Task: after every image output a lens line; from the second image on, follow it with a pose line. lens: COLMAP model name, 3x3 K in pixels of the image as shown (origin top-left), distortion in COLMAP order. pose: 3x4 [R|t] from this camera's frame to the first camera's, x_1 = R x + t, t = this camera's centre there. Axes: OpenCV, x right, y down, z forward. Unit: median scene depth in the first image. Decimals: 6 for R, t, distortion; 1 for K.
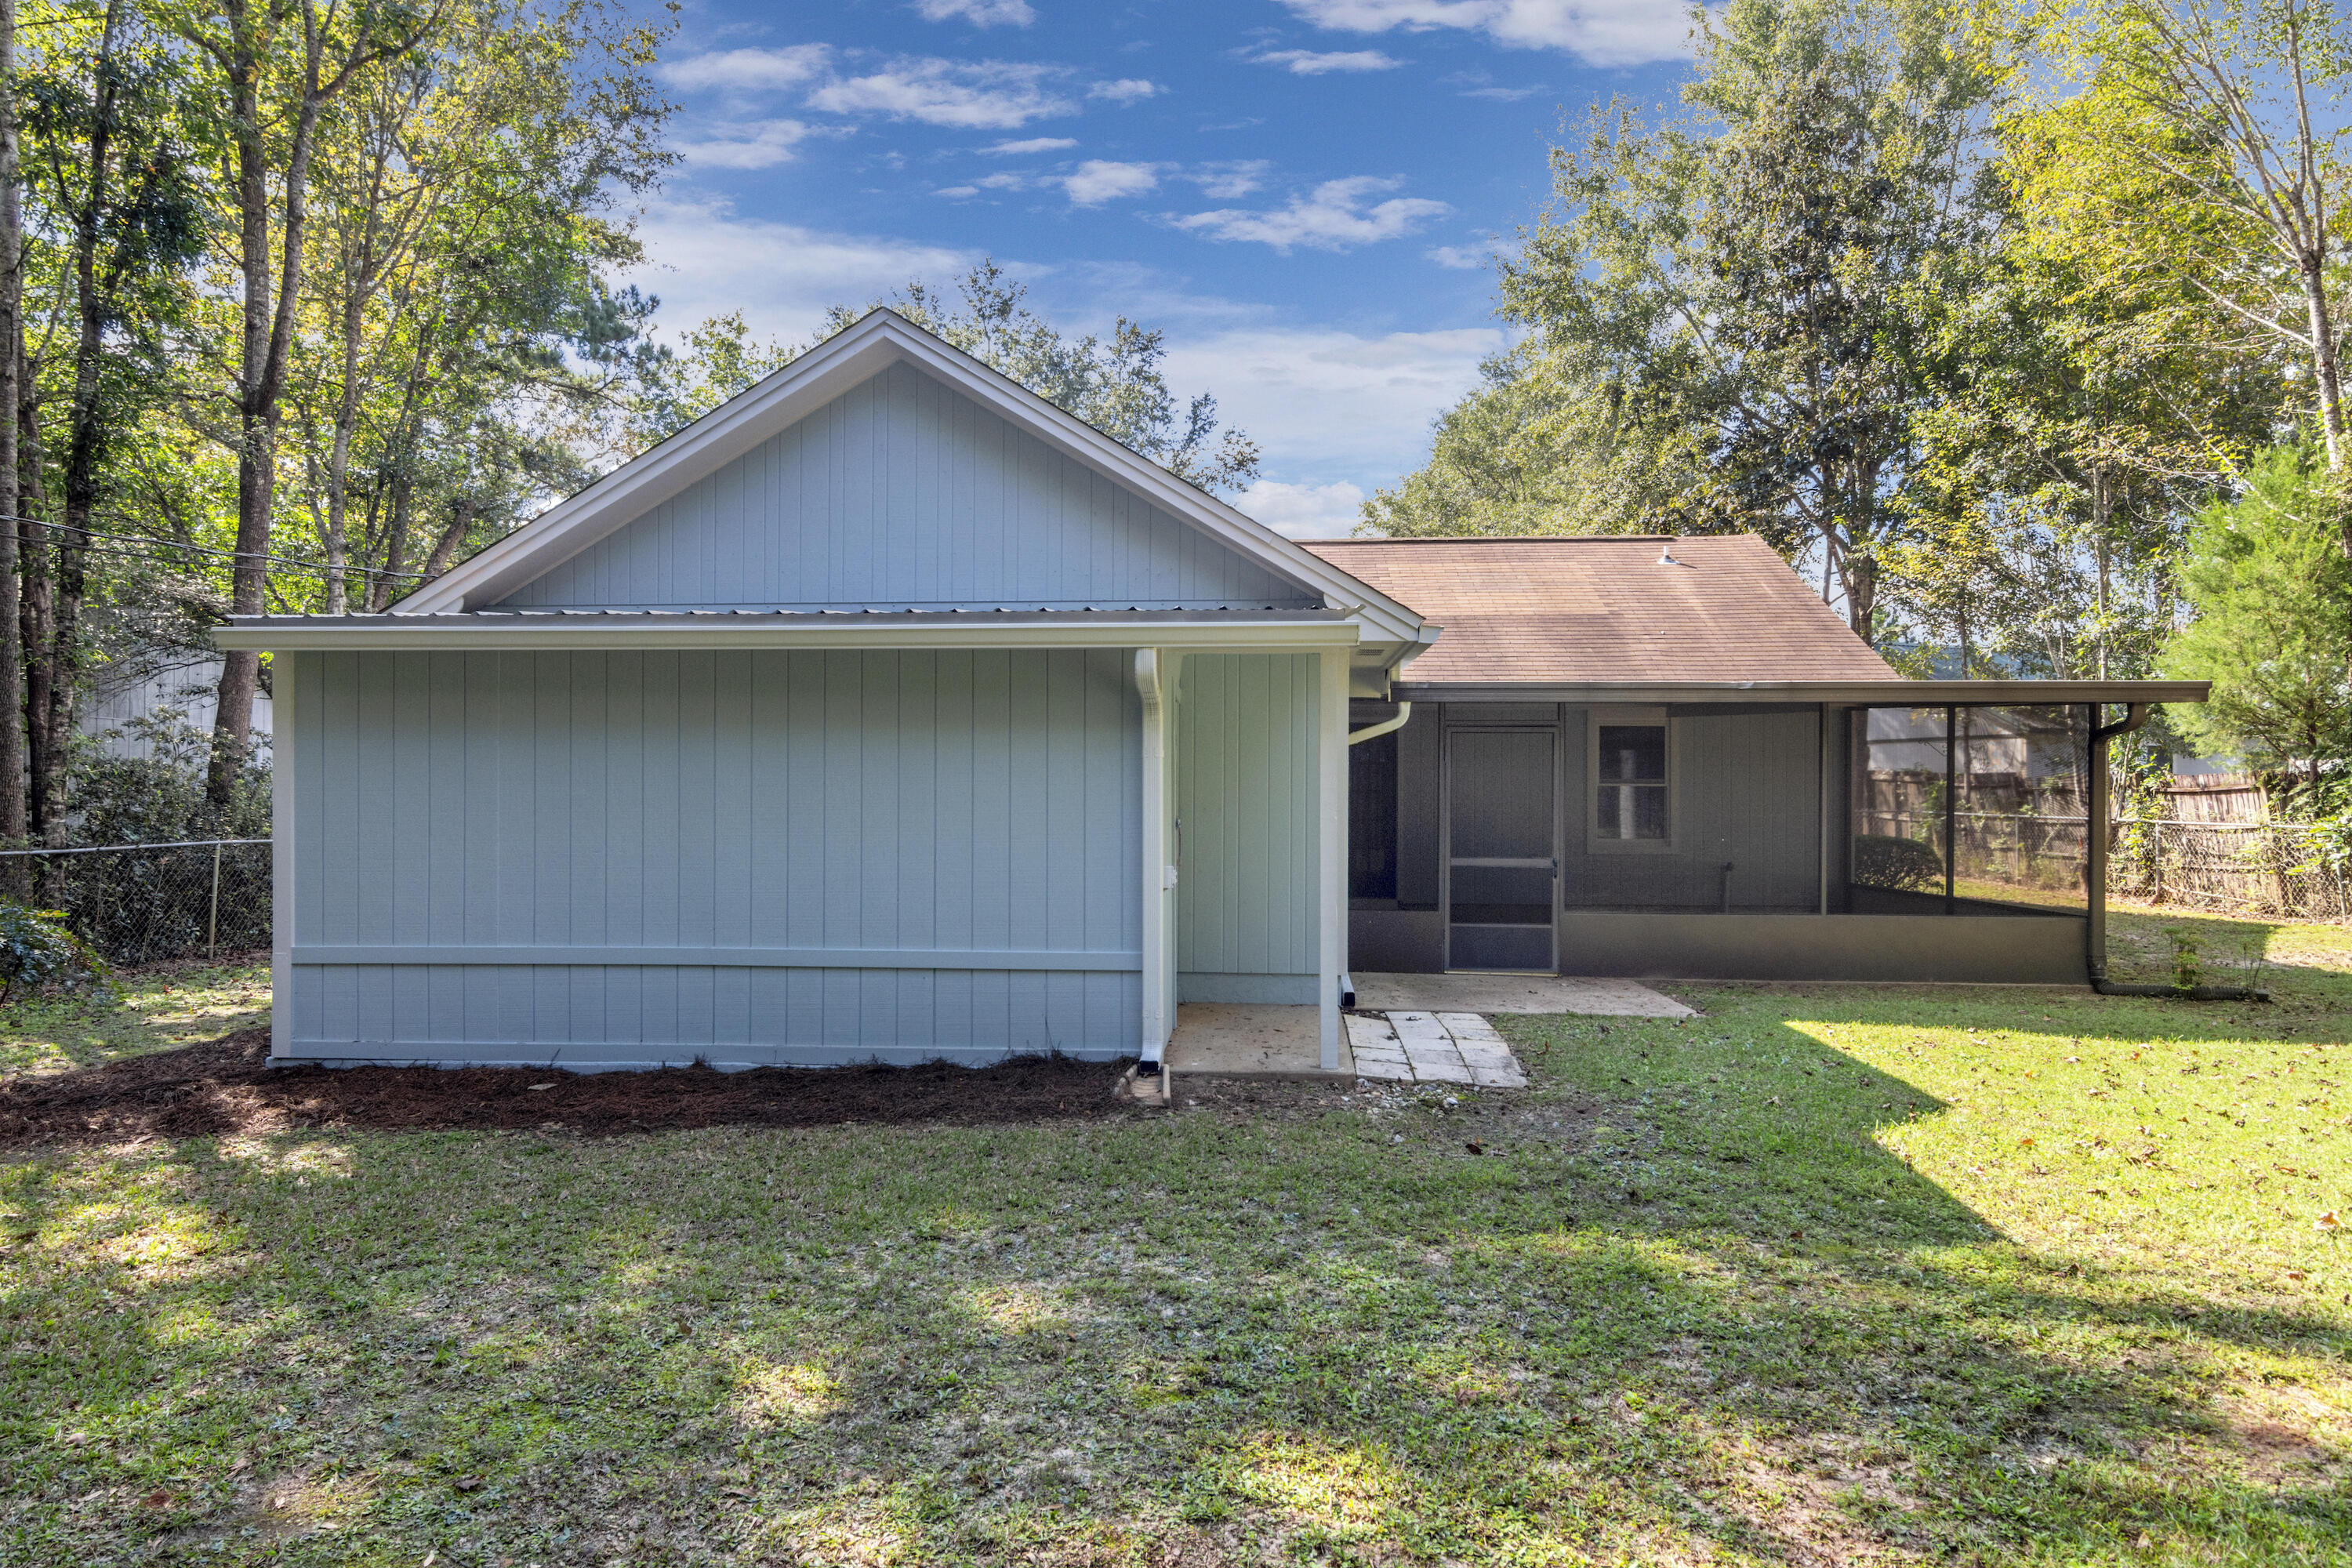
lens RADIAL K [[1293.4, 0, 1176.0], [0, 1293.4, 784.0], [0, 0, 1]] dist [0.000951, 0.000222]
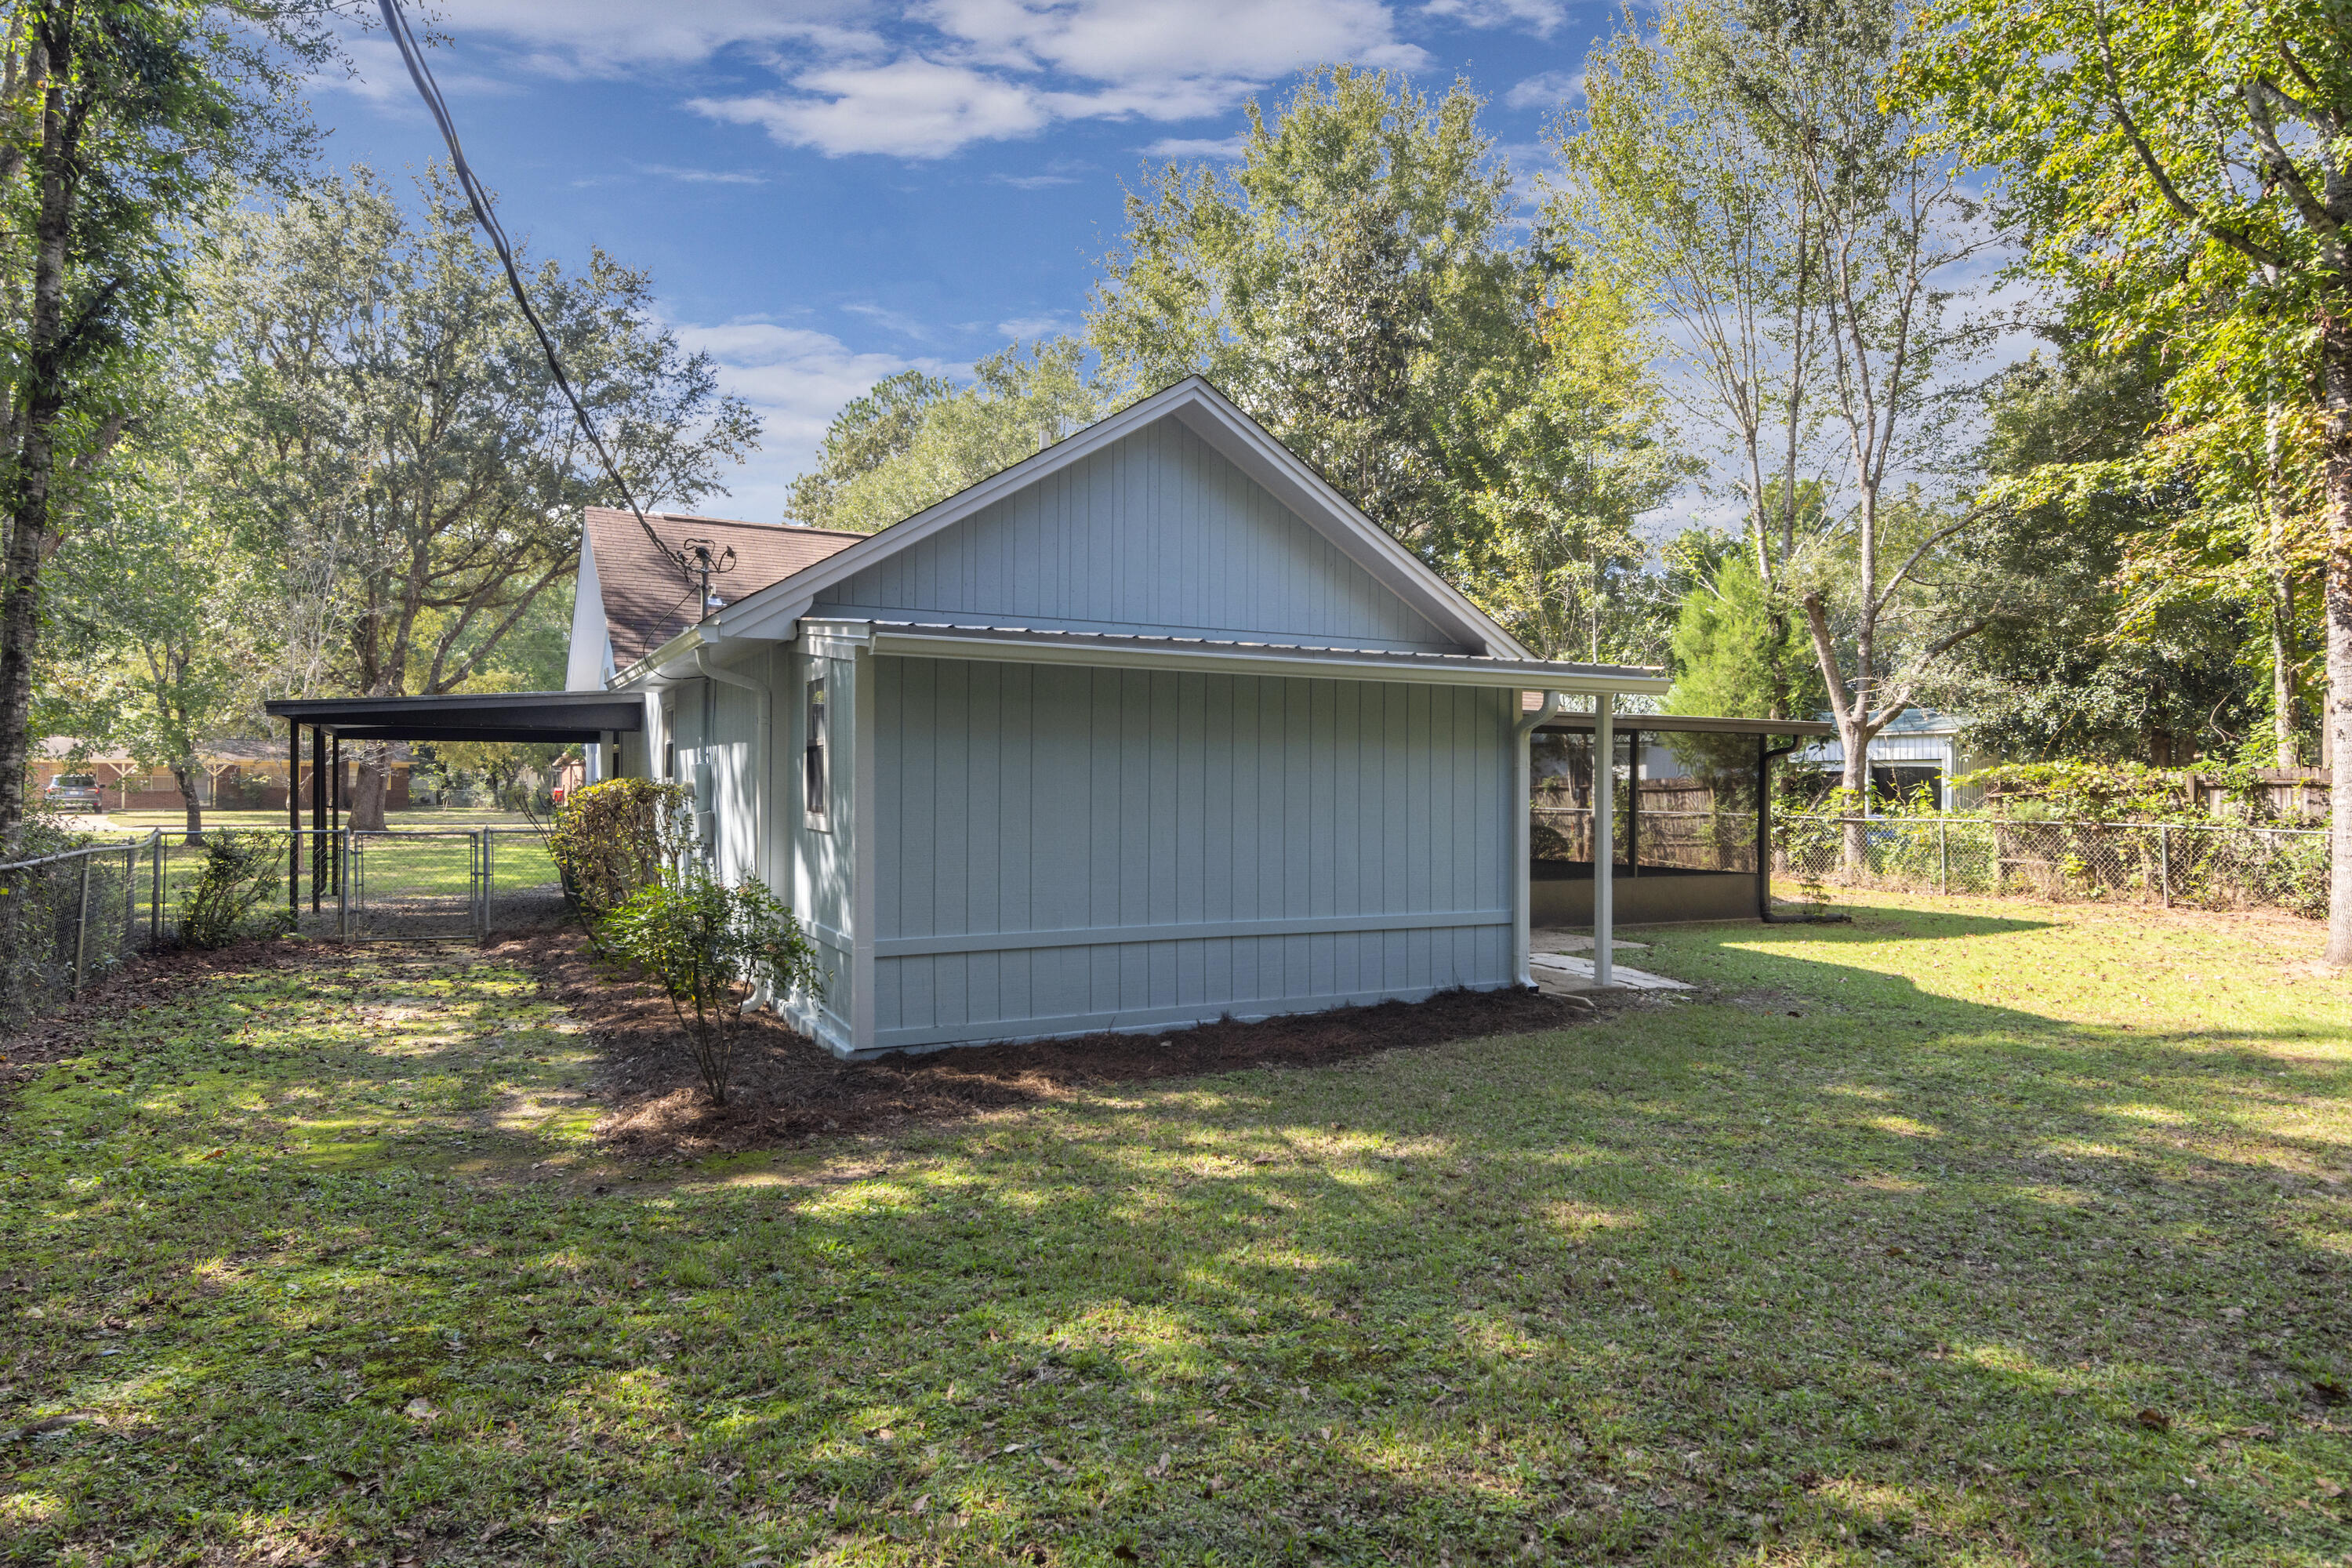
lens RADIAL K [[1389.5, 0, 1176.0], [0, 1389.5, 784.0], [0, 0, 1]] dist [-0.019313, 0.000025]
pose [[0.859112, 0.003629, 0.511775, -0.745960], [-0.006034, 0.999977, 0.003040, -0.003622], [-0.511752, -0.005699, 0.859114, -0.056246]]
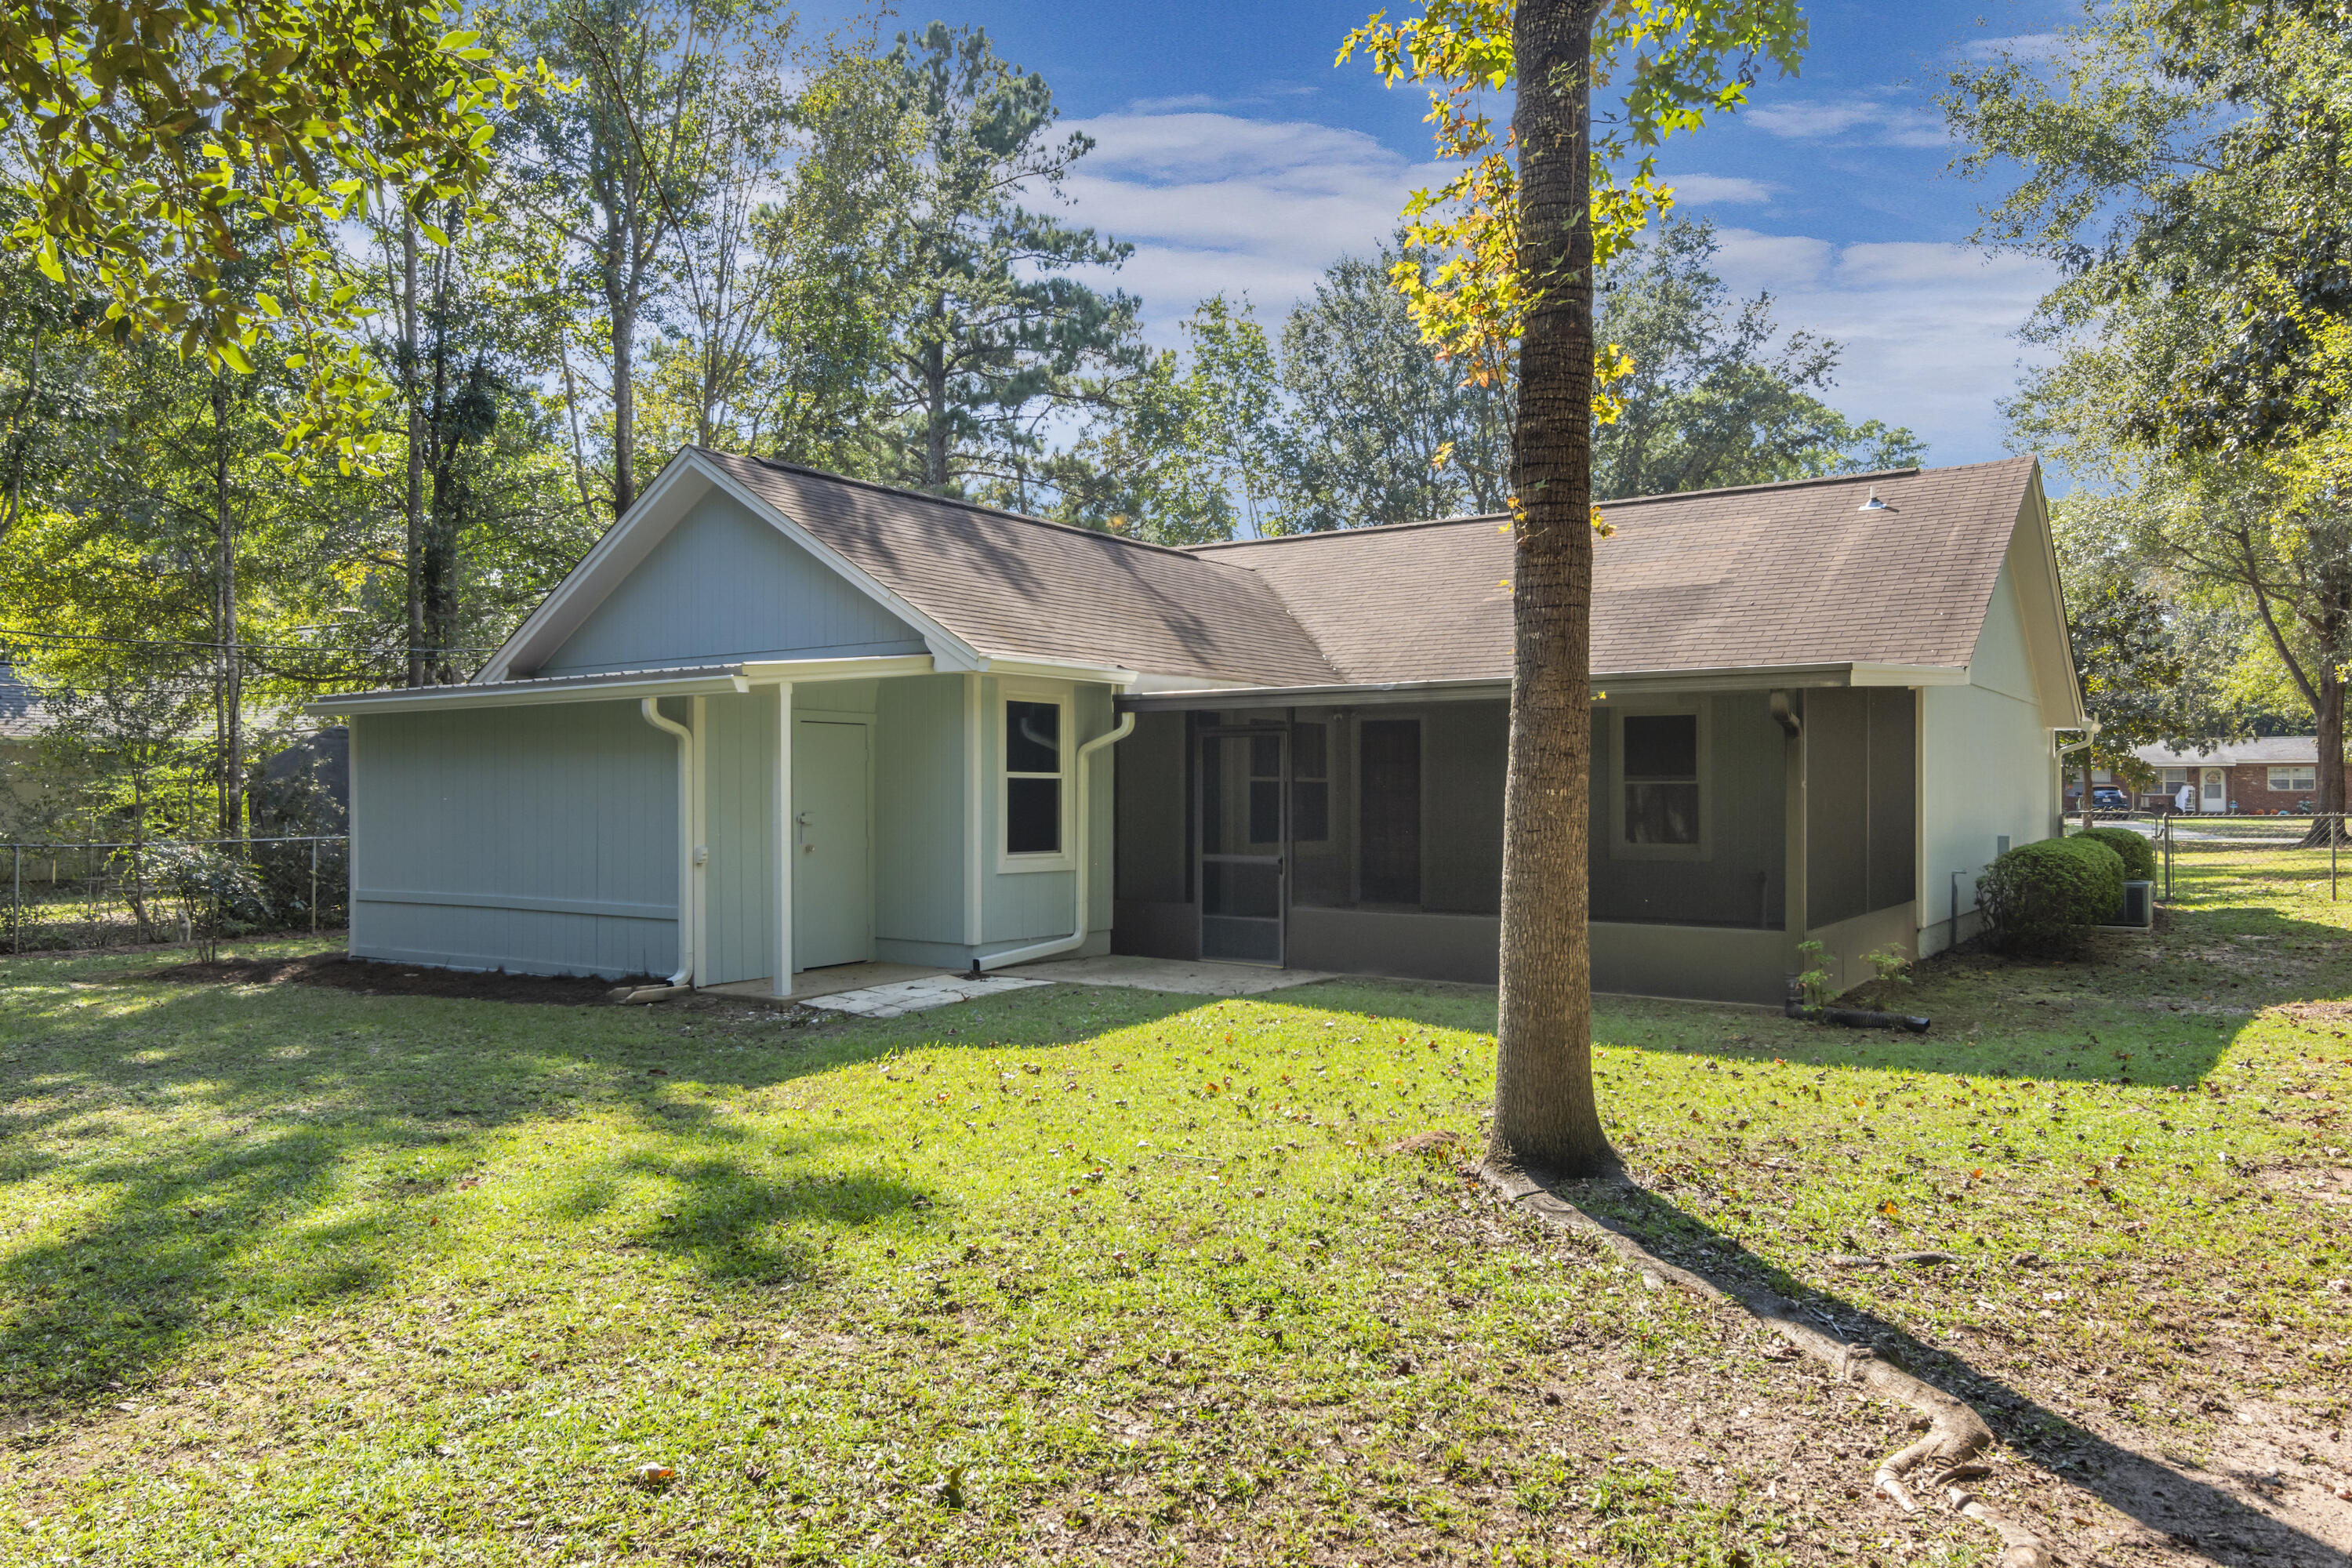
lens RADIAL K [[1612.1, 0, 1176.0], [0, 1612.1, 784.0], [0, 0, 1]] dist [0.060342, 0.000325]
pose [[0.849455, -0.007736, -0.527604, 0.951465], [0.007995, 0.999966, -0.001789, 0.000808], [0.527600, -0.002699, 0.849489, -0.168712]]
